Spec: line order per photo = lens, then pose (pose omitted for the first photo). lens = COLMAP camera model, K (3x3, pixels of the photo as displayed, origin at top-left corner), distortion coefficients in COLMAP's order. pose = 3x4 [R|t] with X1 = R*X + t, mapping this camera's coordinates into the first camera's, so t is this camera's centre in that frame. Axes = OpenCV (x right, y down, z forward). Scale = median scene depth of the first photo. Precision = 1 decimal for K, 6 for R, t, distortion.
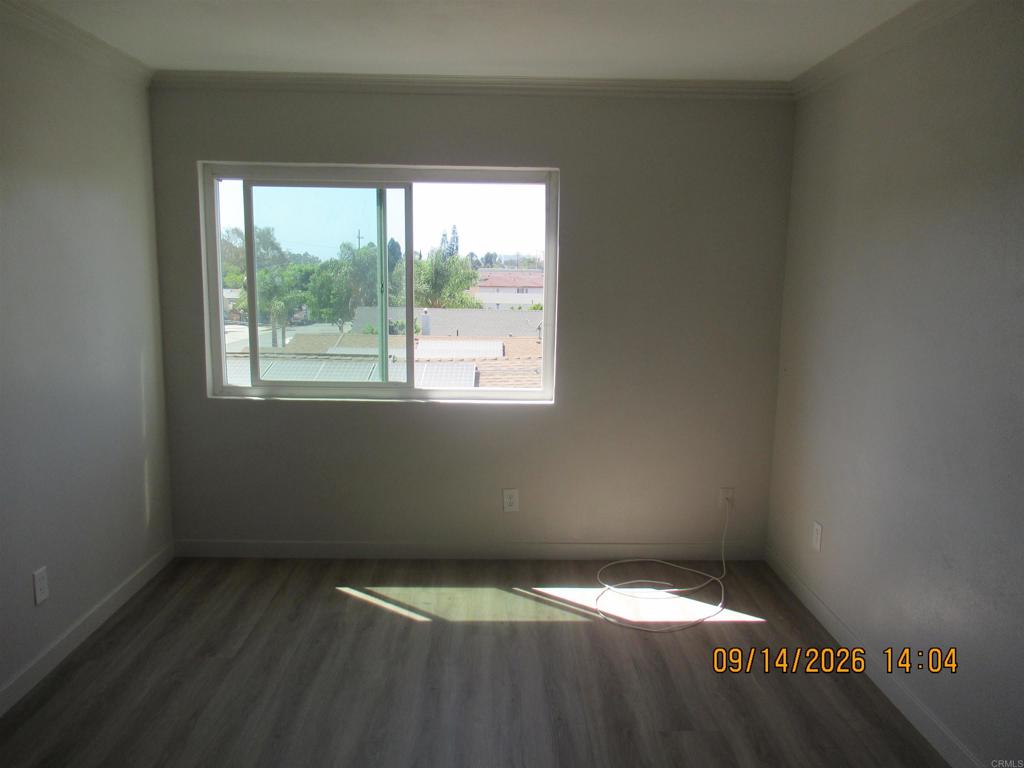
lens RADIAL K [[765.1, 0, 512.0], [0, 765.1, 384.0], [0, 0, 1]] dist [-0.026945, -0.004014]
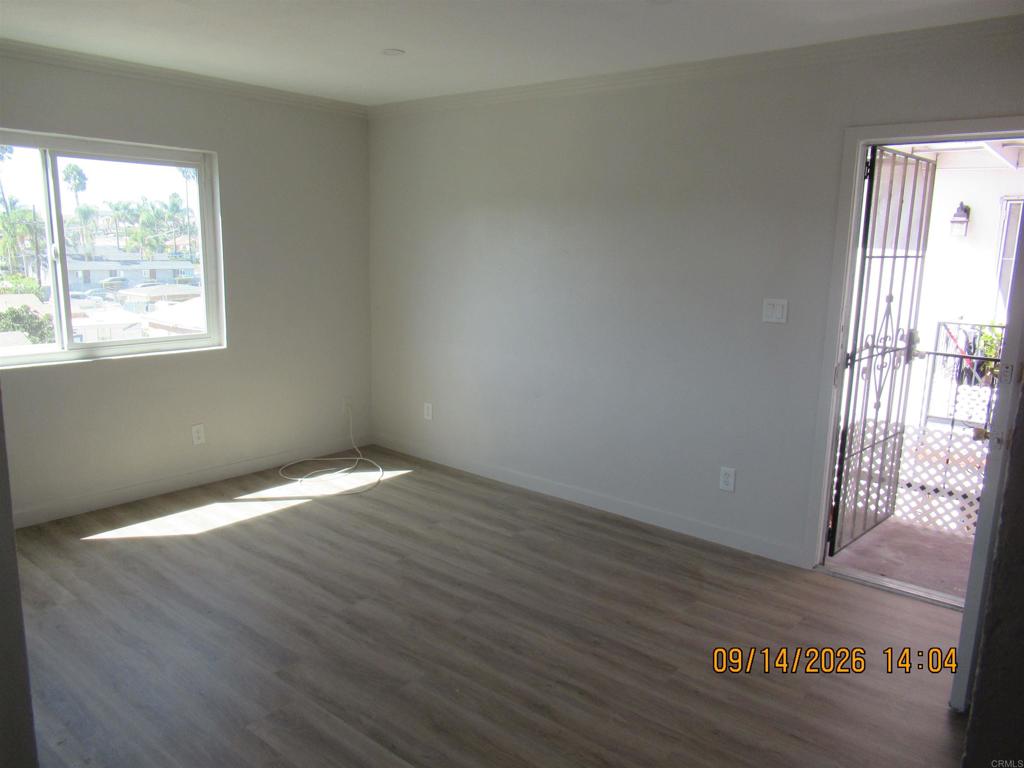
lens RADIAL K [[765.1, 0, 512.0], [0, 765.1, 384.0], [0, 0, 1]] dist [-0.026945, -0.004014]
pose [[0.643945, -0.132619, 0.753490, -0.627100], [0.100312, 0.990995, 0.088693, 0.022843], [-0.758467, 0.018470, 0.651450, -0.140870]]
